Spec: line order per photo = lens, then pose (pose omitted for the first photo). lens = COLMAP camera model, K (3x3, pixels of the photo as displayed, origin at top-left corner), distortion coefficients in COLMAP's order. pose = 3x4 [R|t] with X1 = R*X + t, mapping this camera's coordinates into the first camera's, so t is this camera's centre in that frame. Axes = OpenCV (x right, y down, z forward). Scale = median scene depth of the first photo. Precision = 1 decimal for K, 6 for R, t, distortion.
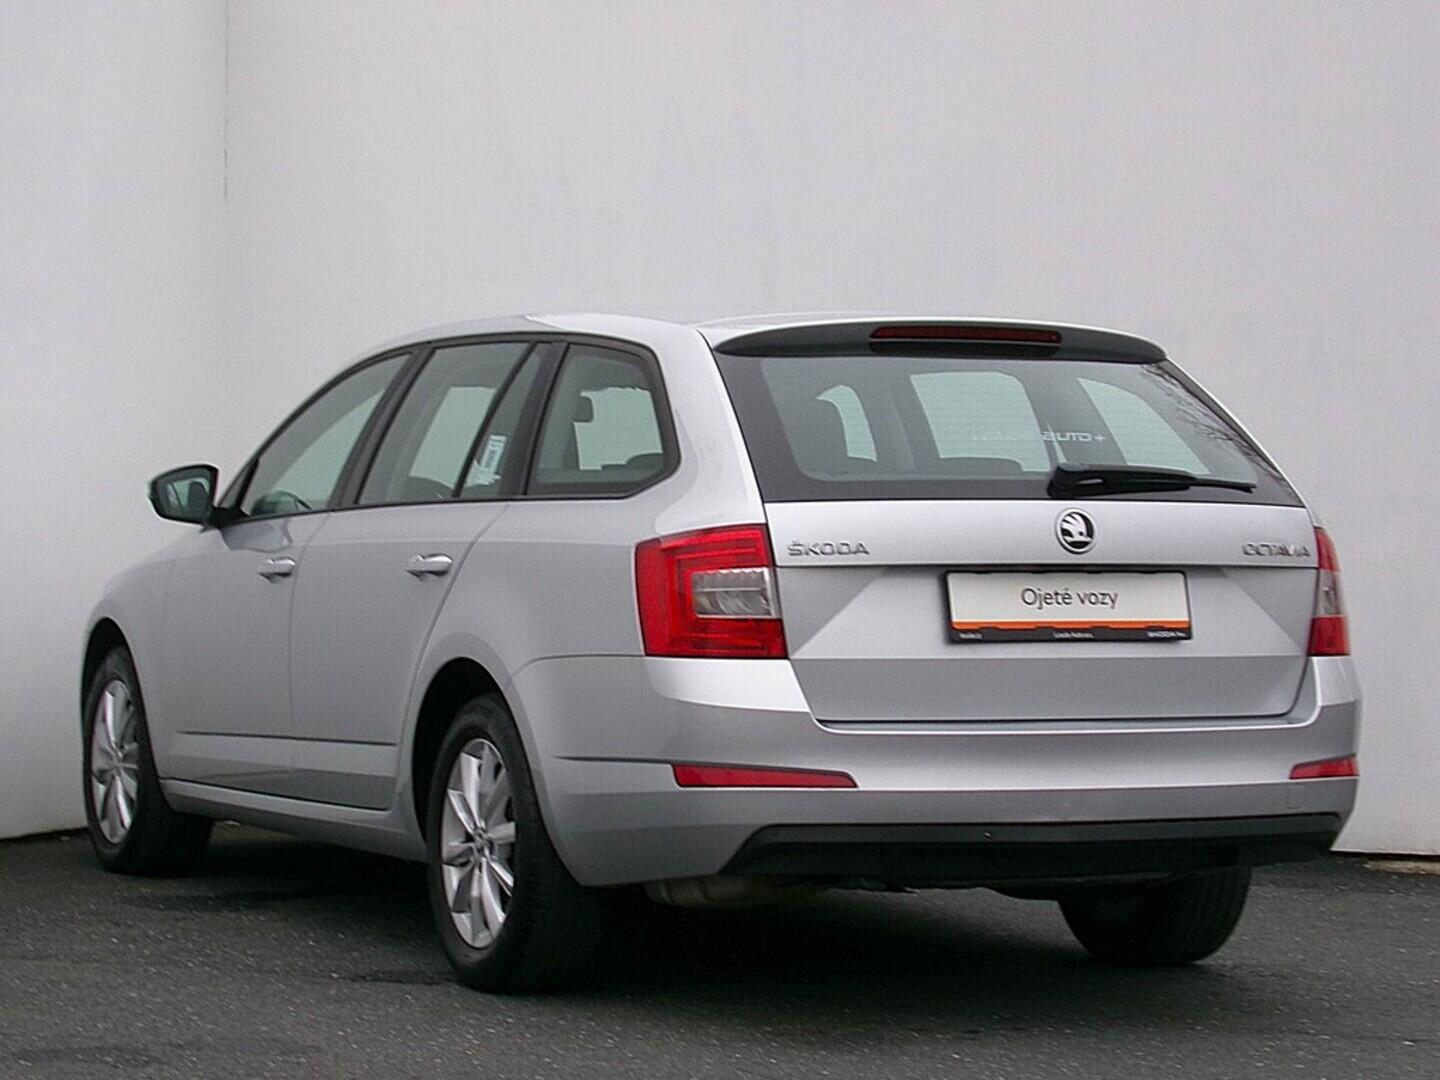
lens RADIAL K [[2873.8, 0, 720.0], [0, 2873.8, 540.0], [0, 0, 1]] dist [-0.063335, -0.142582]
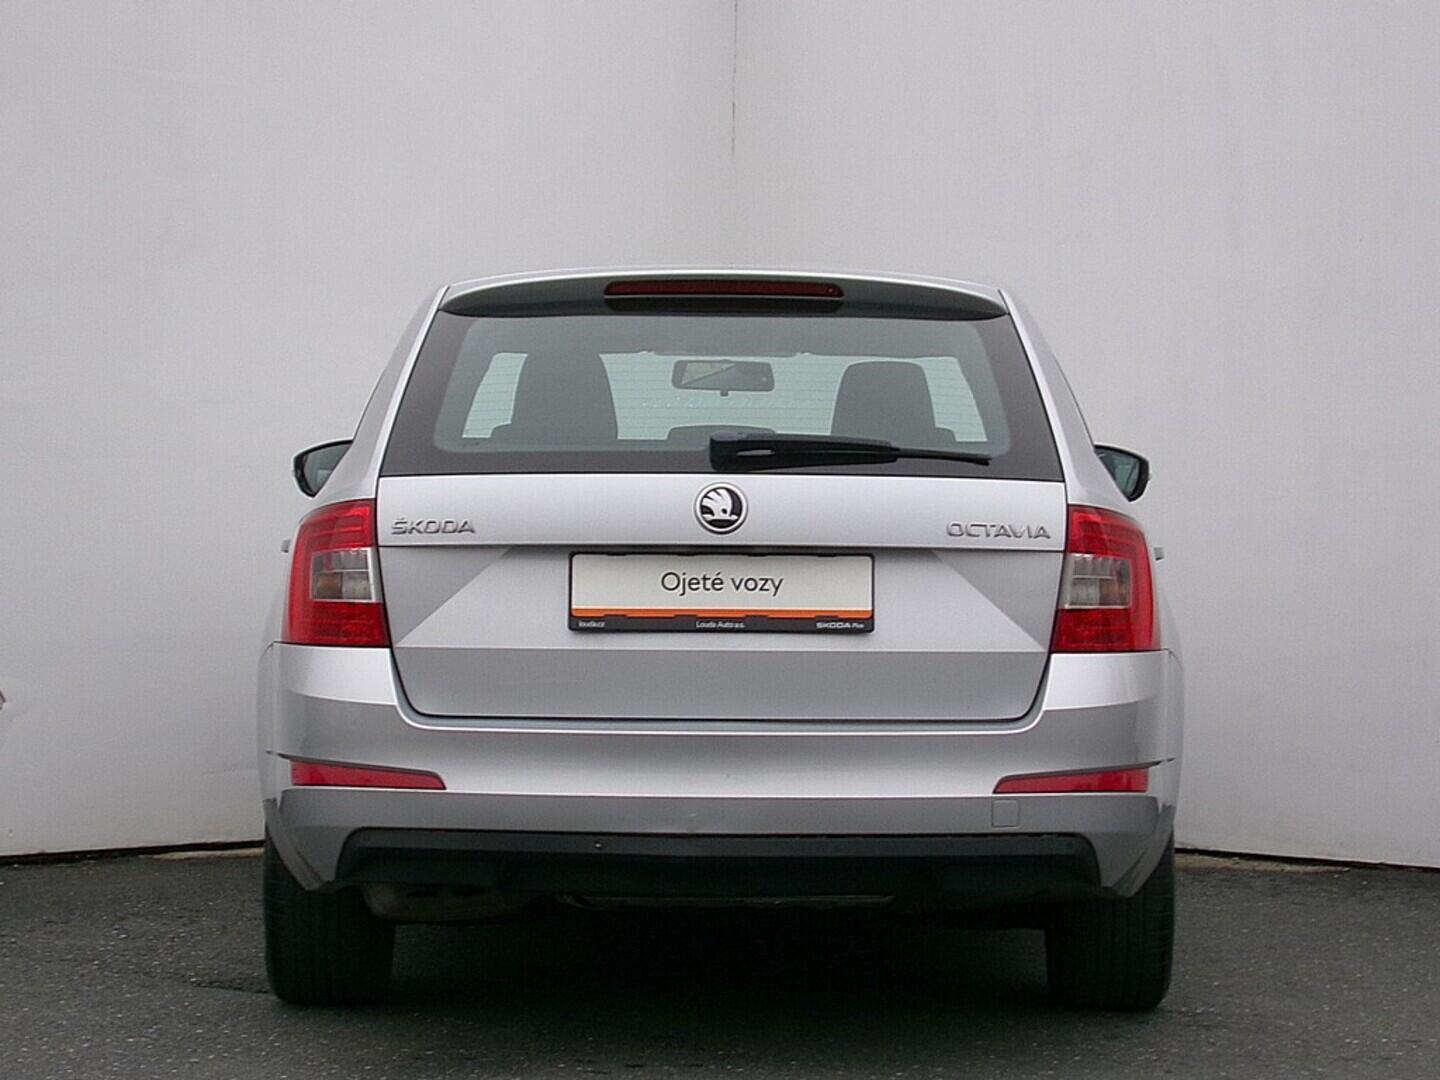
lens RADIAL K [[3121.7, 0, 720.0], [0, 3121.7, 540.0], [0, 0, 1]] dist [-0.041917, -0.142516]
pose [[0.971814, 0.004615, -0.235702, 0.350611], [-0.003256, 0.999976, 0.006155, 0.000773], [0.235725, -0.005214, 0.971806, 0.057989]]
